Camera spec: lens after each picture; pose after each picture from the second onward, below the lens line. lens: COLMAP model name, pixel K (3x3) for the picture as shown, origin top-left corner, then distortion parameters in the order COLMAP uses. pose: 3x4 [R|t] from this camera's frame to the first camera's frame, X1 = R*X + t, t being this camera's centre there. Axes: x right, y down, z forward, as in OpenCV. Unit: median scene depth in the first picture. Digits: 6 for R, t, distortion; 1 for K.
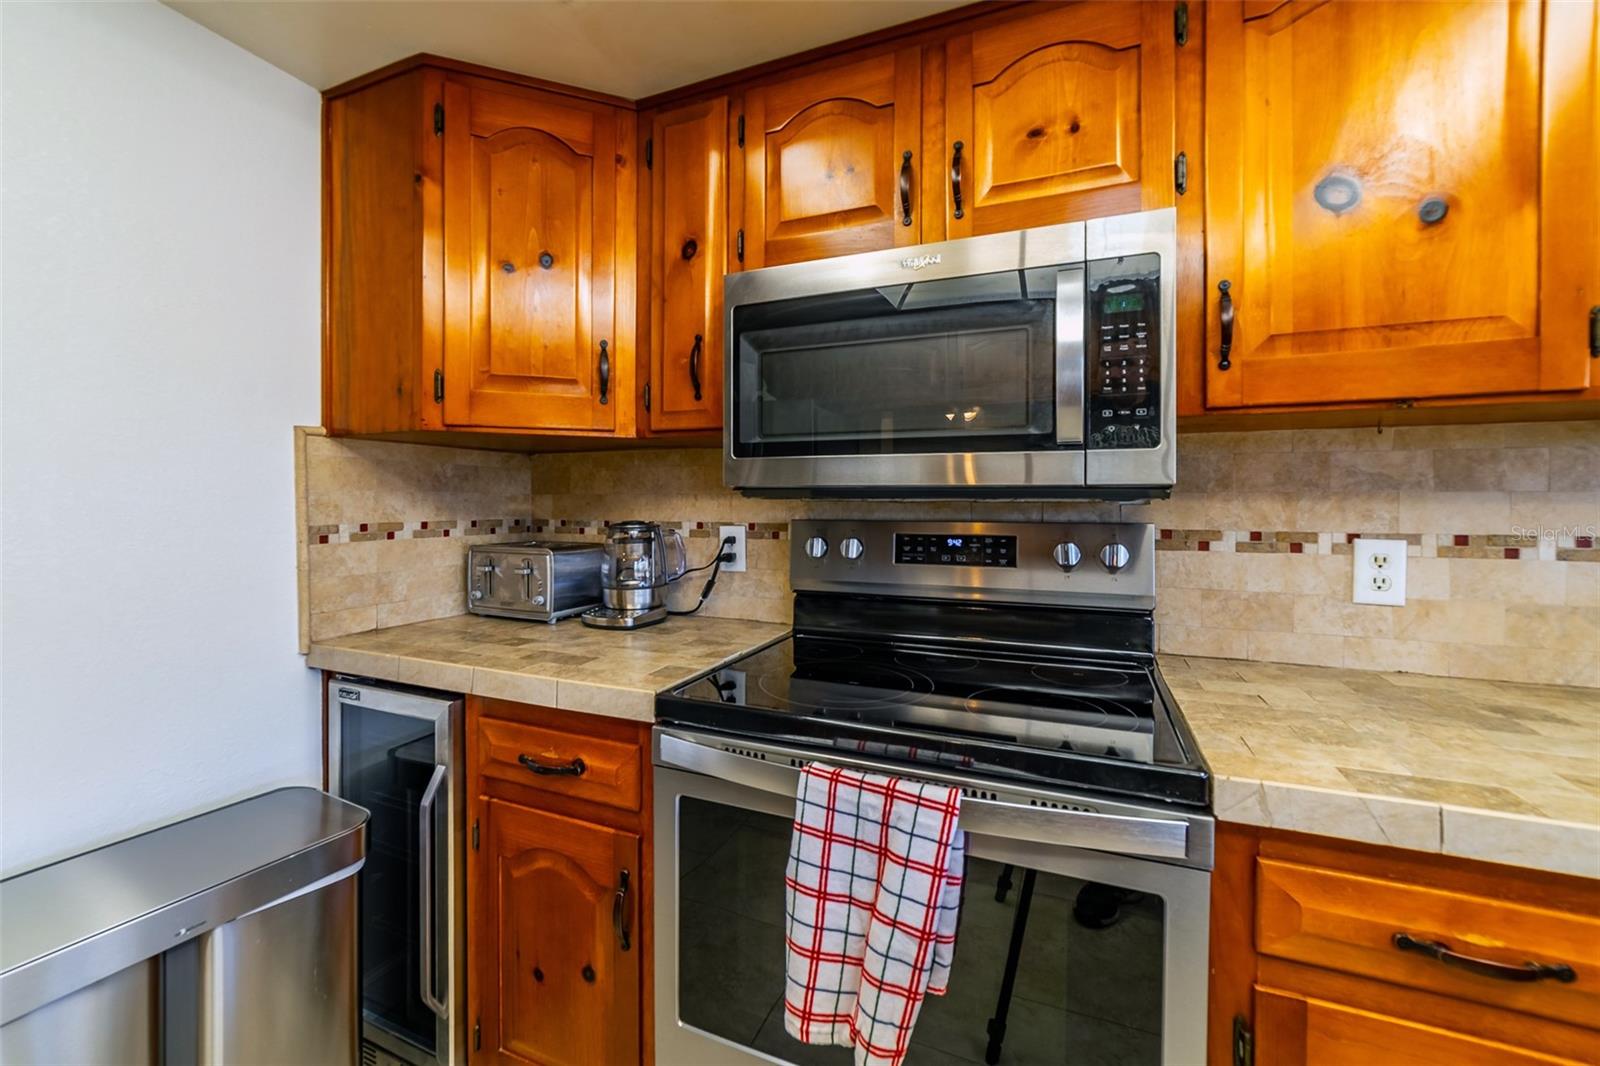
lens RADIAL K [[654.9, 0, 806.0], [0, 654.9, 501.7], [0, 0, 1]] dist [-0.012392, 0.000509]
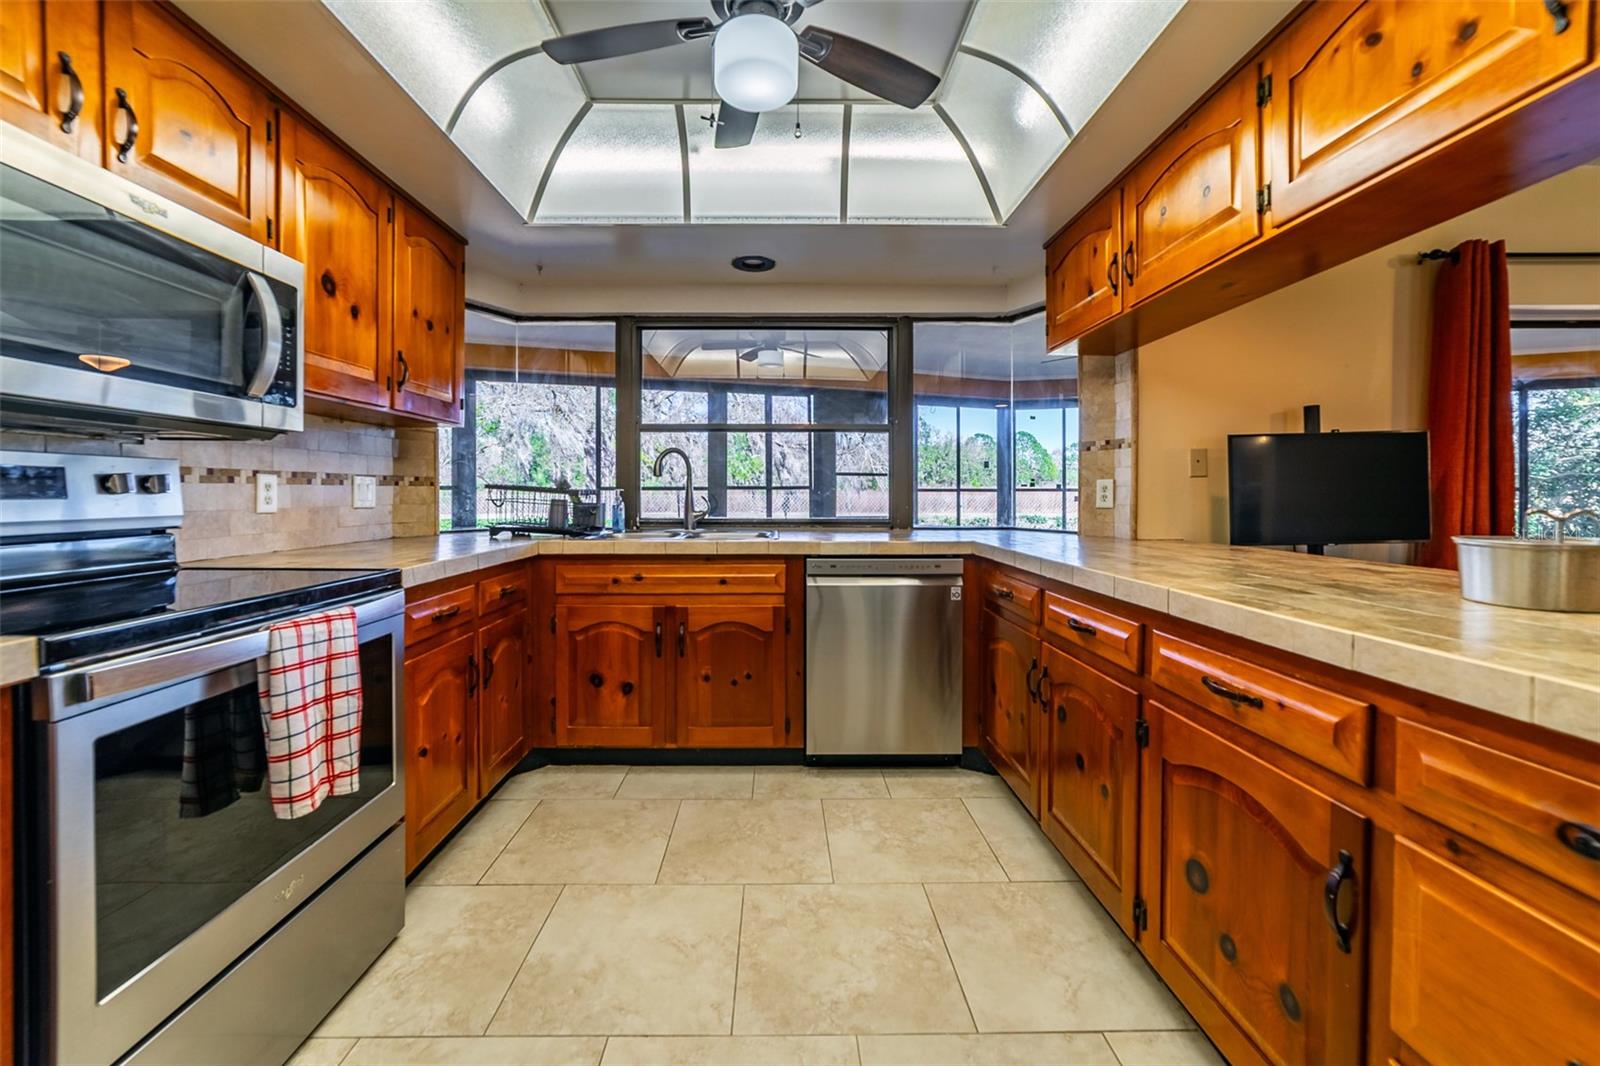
lens RADIAL K [[612.7, 0, 798.3], [0, 612.7, 503.2], [0, 0, 1]] dist [-0.017570, 0.006069]
pose [[-0.414903, -0.021529, 0.909611, -1.101138], [0.002750, 0.999686, 0.024915, 0.097937], [-0.909861, 0.012839, -0.414714, 0.400361]]
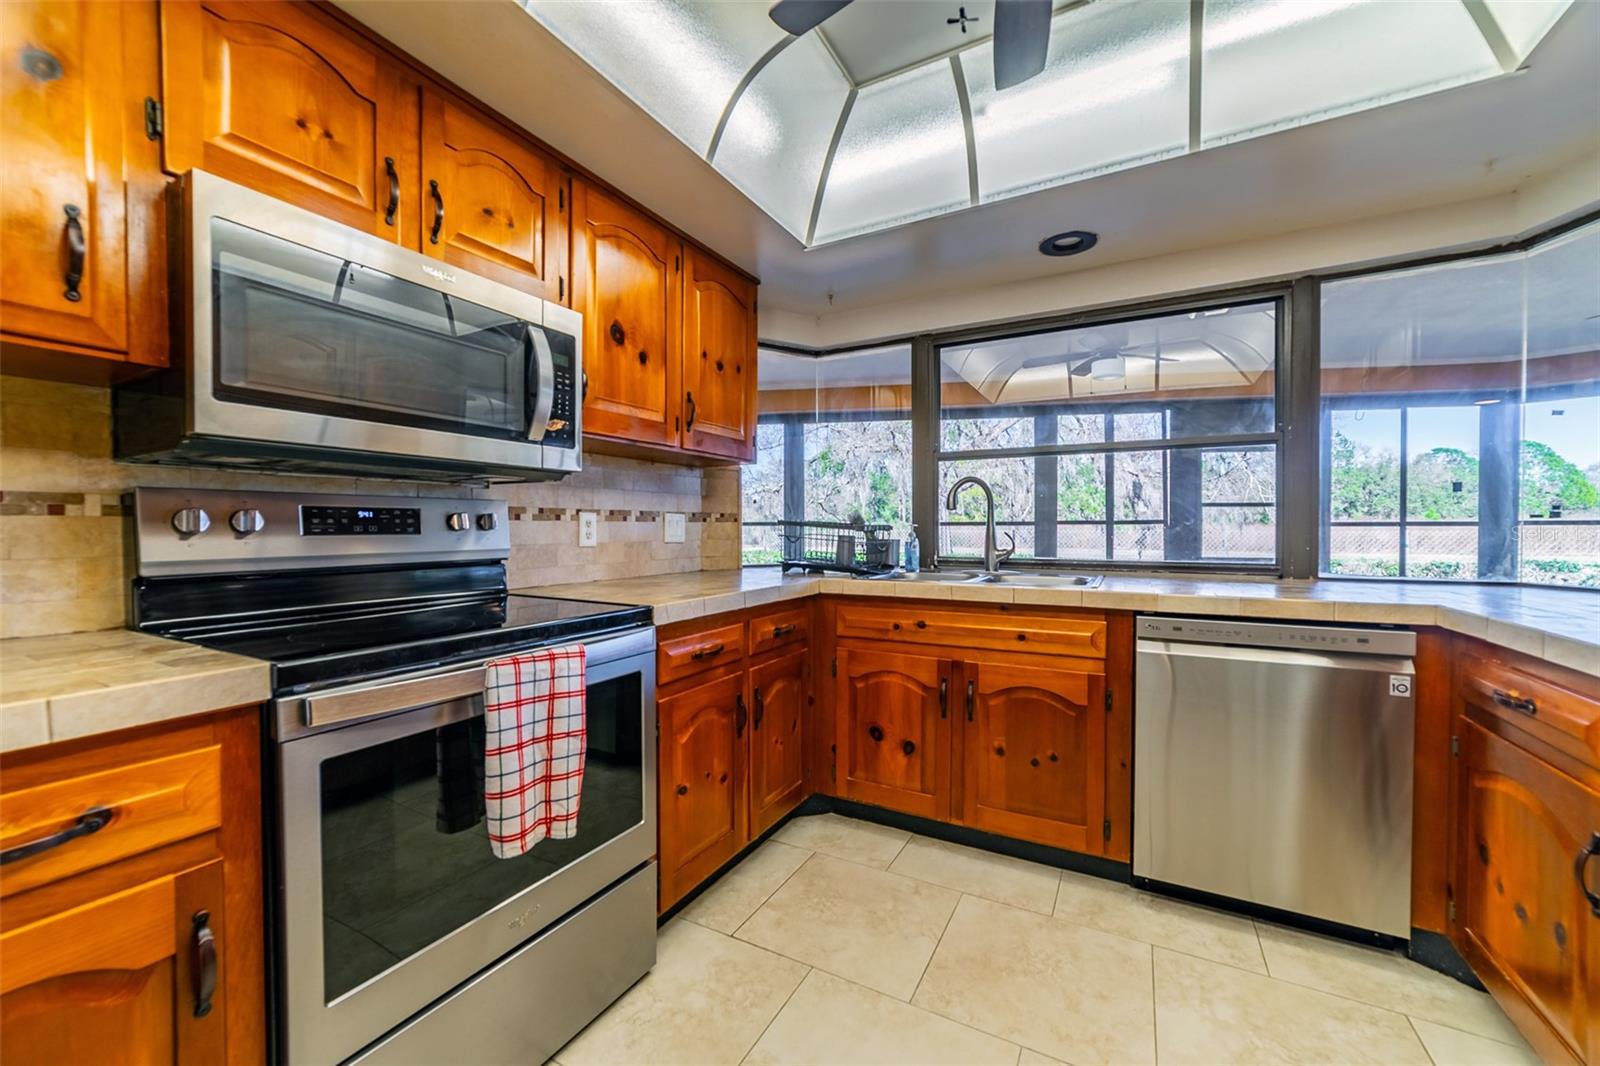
lens RADIAL K [[612.7, 0, 812.6], [0, 612.7, 539.2], [0, 0, 1]] dist [-0.017570, 0.006069]
pose [[0.088776, -0.023974, 0.995763, -0.830532], [0.008008, 0.999695, 0.023355, 0.099282], [-0.996019, 0.005901, 0.088941, 0.186978]]
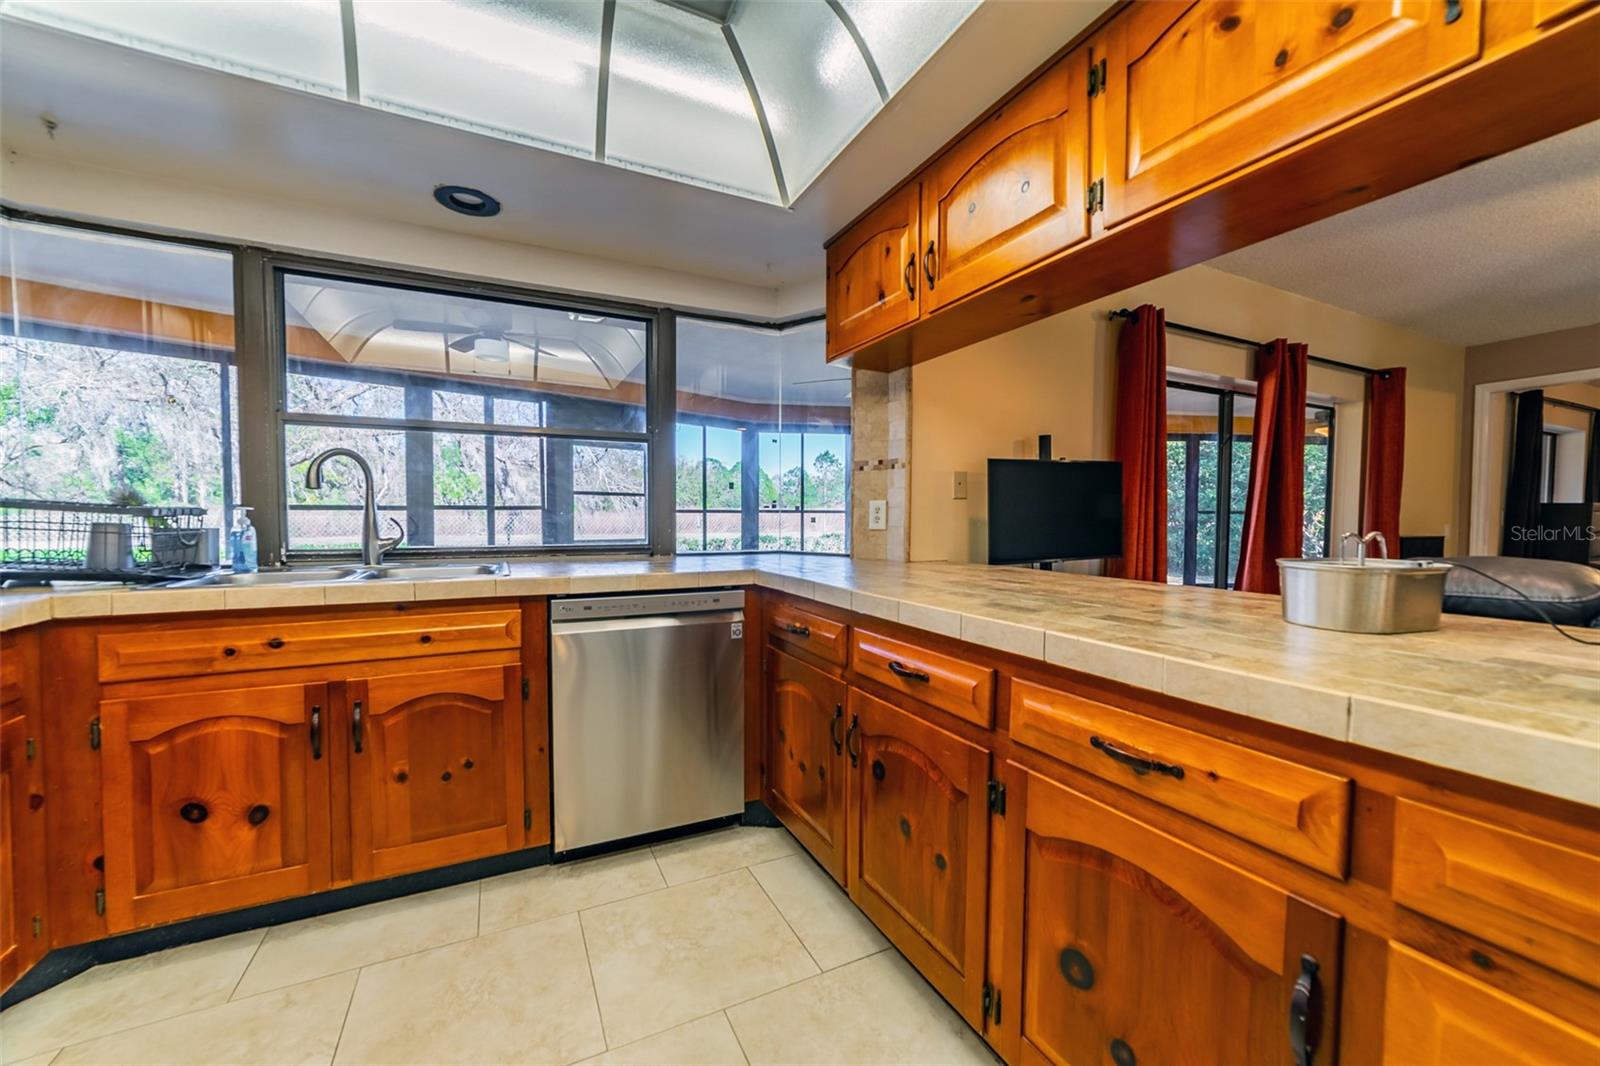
lens RADIAL K [[612.7, 0, 800.1], [0, 612.7, 537.0], [0, 0, 1]] dist [-0.017570, 0.006069]
pose [[-0.752294, -0.032579, 0.658022, -0.723271], [-0.003633, 0.998967, 0.045306, 0.101319], [-0.658818, 0.031693, -0.751635, 0.266056]]
